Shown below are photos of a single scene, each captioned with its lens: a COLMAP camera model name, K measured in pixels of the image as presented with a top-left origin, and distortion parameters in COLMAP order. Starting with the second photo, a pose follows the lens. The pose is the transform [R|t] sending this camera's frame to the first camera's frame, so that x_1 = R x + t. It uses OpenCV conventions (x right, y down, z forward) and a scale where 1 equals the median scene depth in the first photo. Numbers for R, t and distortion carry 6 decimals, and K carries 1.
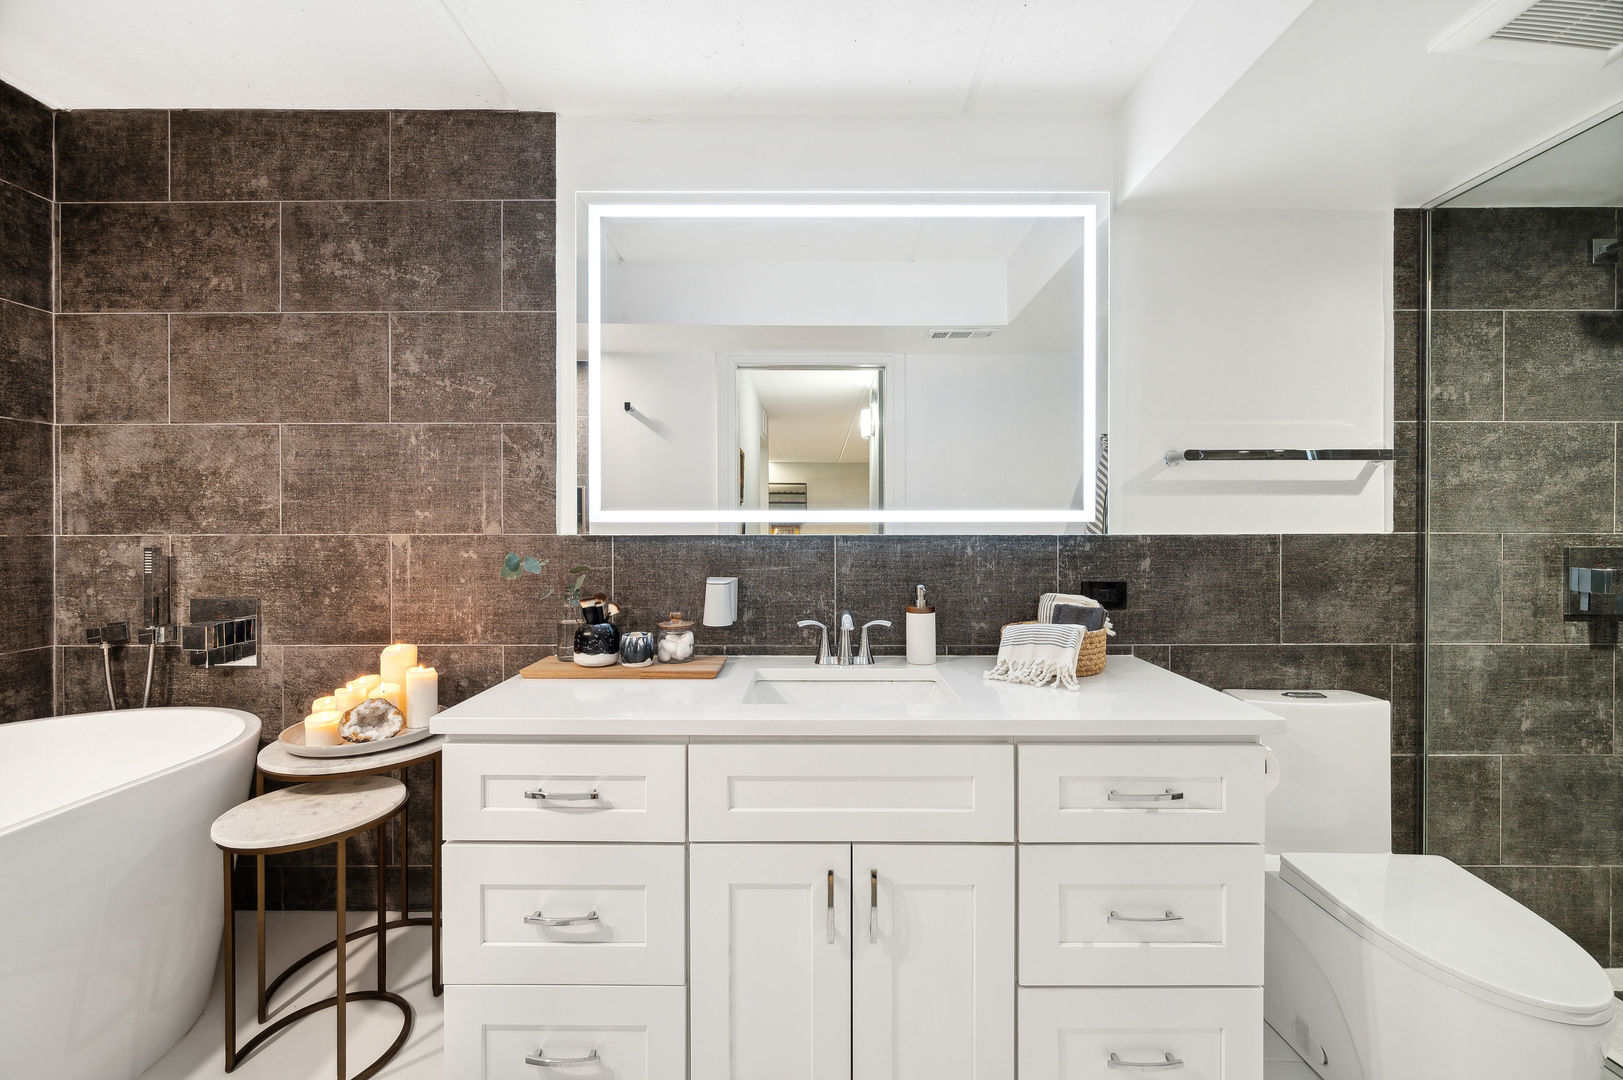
lens RADIAL K [[641.7, 0, 810.8], [0, 641.7, 529.4], [0, 0, 1]] dist [-0.003253, 0.000149]
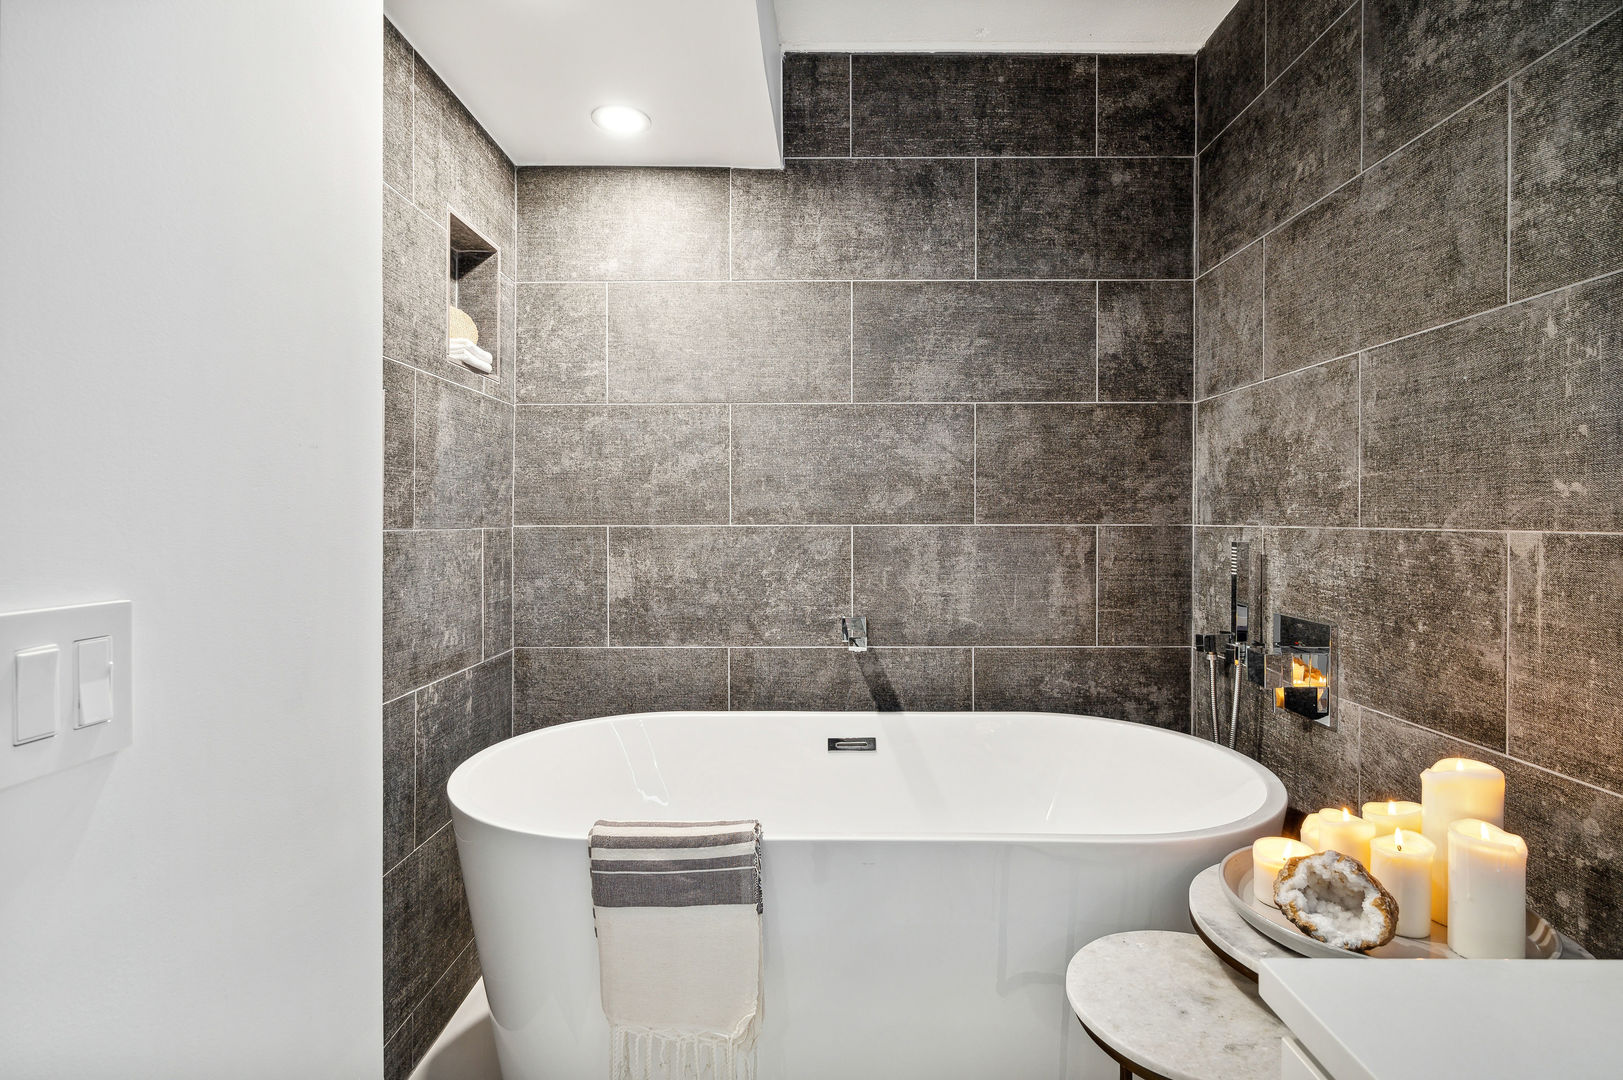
lens RADIAL K [[812.0, 0, 814.0], [0, 812.0, 521.7], [0, 0, 1]] dist [-0.003870, -0.000101]
pose [[0.001325, 0.007244, -0.999973, -0.035338], [-0.004751, 0.999963, 0.007238, -0.001495], [0.999988, 0.004741, 0.001360, 0.466109]]
